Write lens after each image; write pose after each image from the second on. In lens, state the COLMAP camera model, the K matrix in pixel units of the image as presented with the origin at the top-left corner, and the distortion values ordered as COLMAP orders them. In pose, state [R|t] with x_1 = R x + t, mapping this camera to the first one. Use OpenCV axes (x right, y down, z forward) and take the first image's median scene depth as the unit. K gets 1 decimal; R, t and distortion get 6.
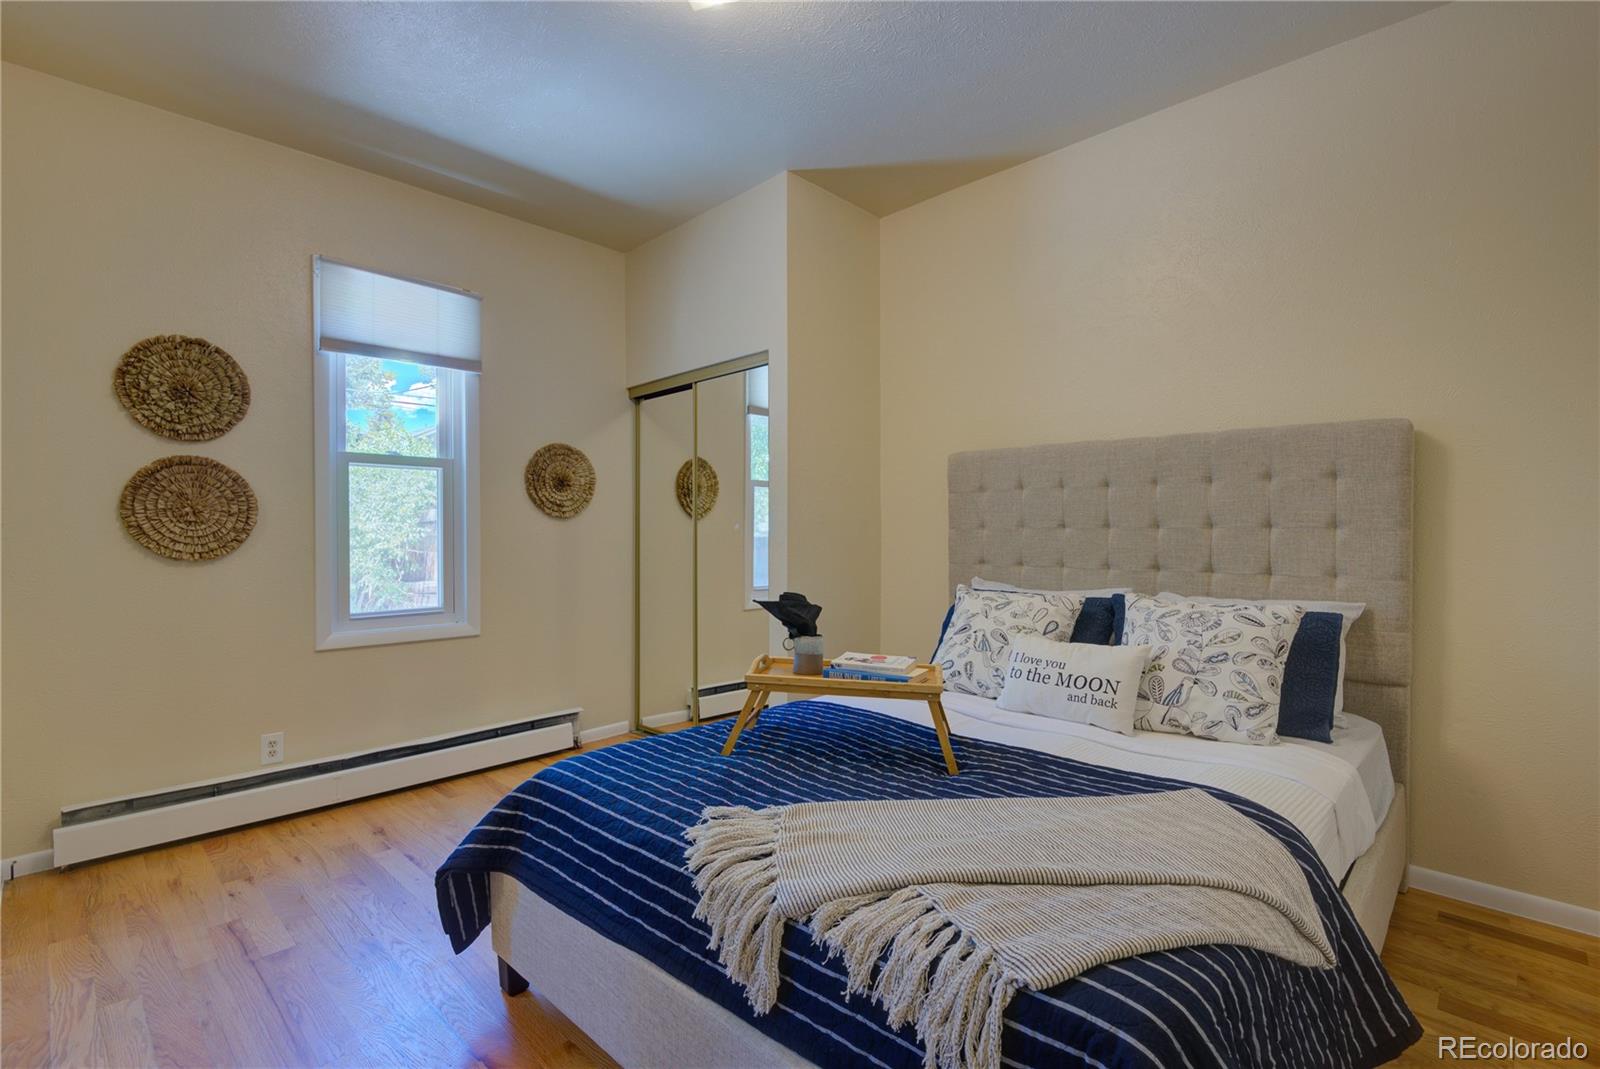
lens RADIAL K [[736.0, 0, 791.4], [0, 736.0, 531.4], [0, 0, 1]] dist [0.003764, -0.001170]
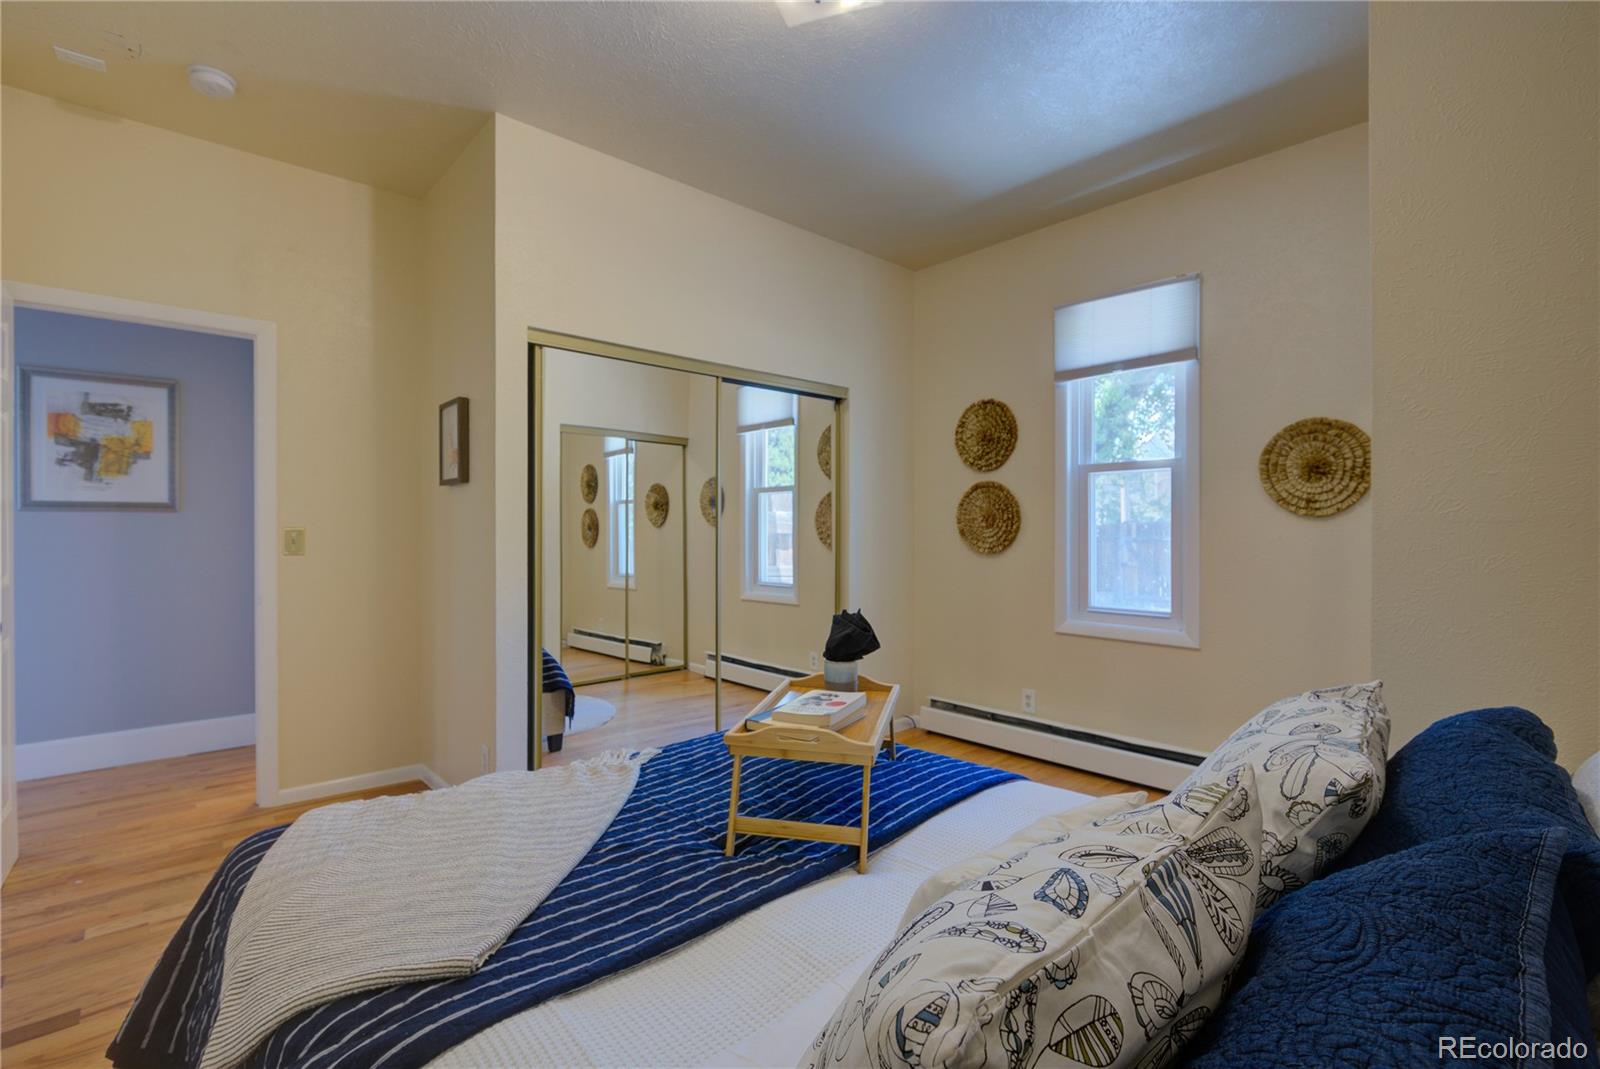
lens RADIAL K [[736.0, 0, 791.8], [0, 736.0, 535.9], [0, 0, 1]] dist [0.003764, -0.001170]
pose [[-0.062708, 0.007150, -0.998006, 0.587217], [-0.000210, 0.999974, 0.007178, -0.005060], [0.998032, 0.000660, -0.062705, 0.637726]]
